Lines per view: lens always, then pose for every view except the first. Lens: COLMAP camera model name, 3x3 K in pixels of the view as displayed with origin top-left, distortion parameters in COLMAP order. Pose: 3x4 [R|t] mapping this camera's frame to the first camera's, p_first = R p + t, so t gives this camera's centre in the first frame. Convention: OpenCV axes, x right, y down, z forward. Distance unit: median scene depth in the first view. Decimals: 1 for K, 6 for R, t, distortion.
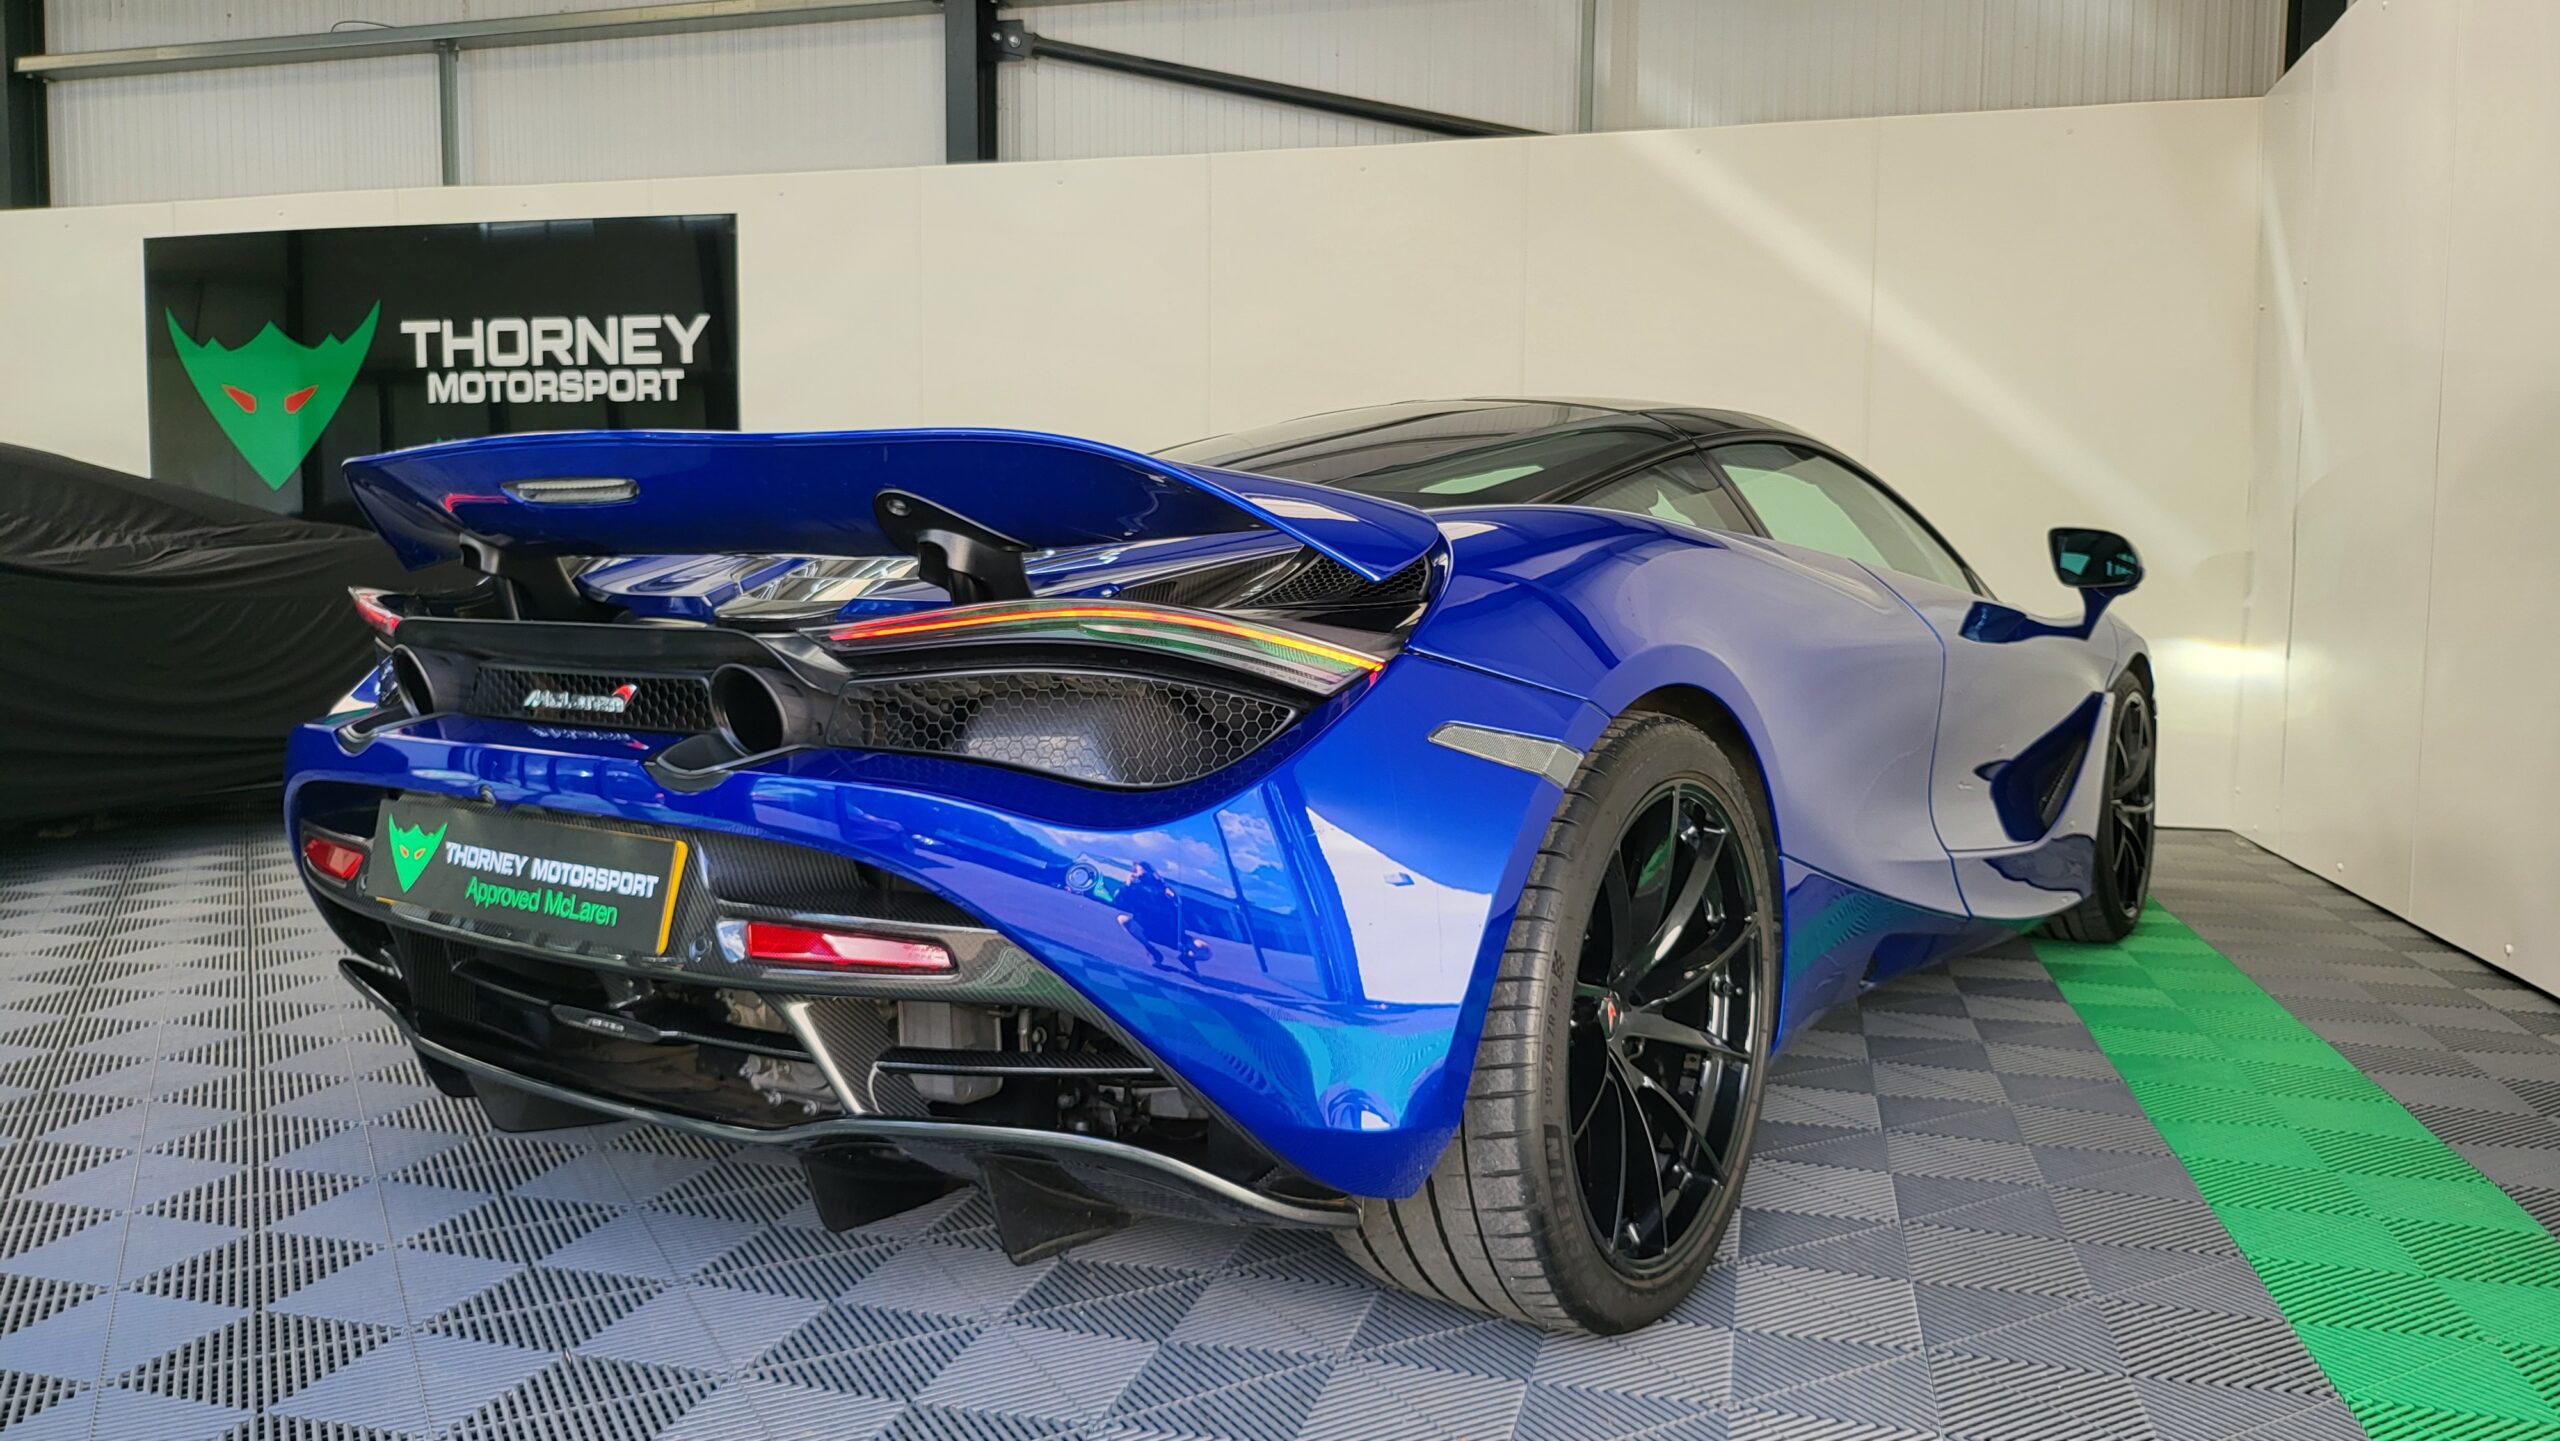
lens RADIAL K [[1813.3, 0, 1268.3], [0, 1813.3, 692.6], [0, 0, 1]] dist [0.039716, -0.042374]
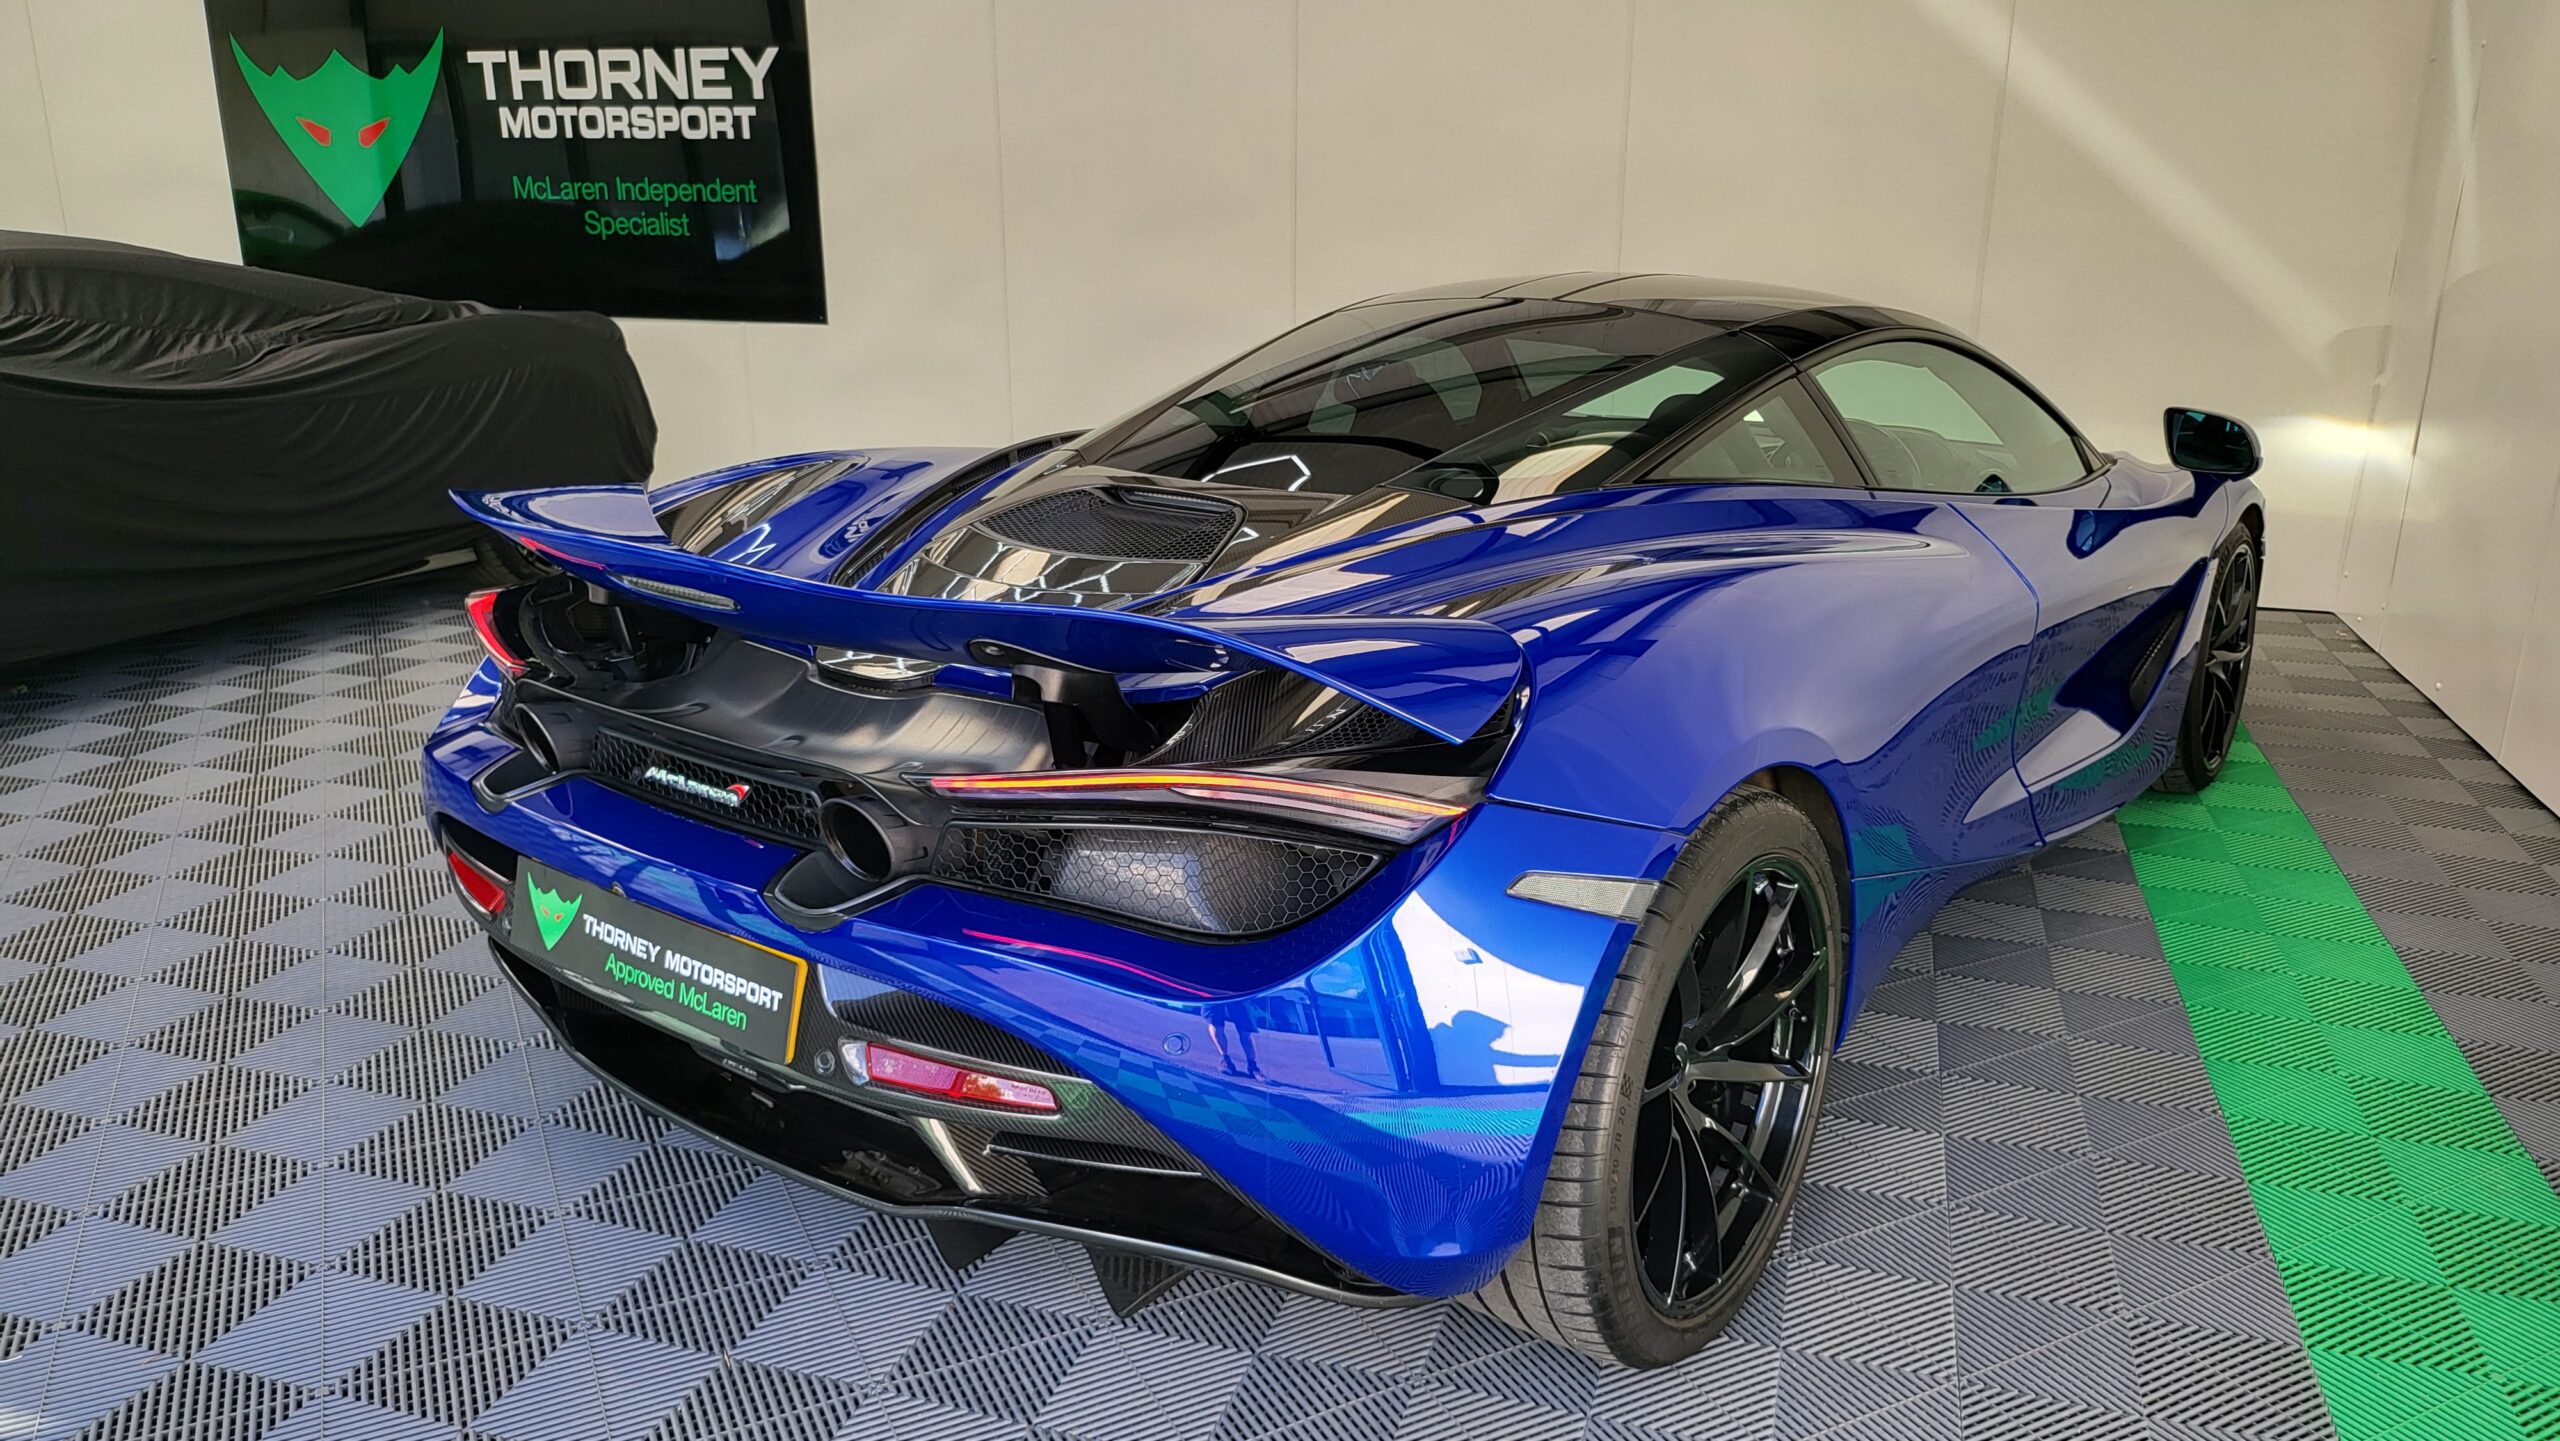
lens RADIAL K [[1813.3, 0, 1271.9], [0, 1813.3, 686.4], [0, 0, 1]] dist [0.039716, -0.042374]
pose [[0.998909, 0.005357, -0.046400, 0.000688], [0.004148, 0.979300, 0.202372, -0.139449], [0.046524, -0.202343, 0.978209, 0.001064]]
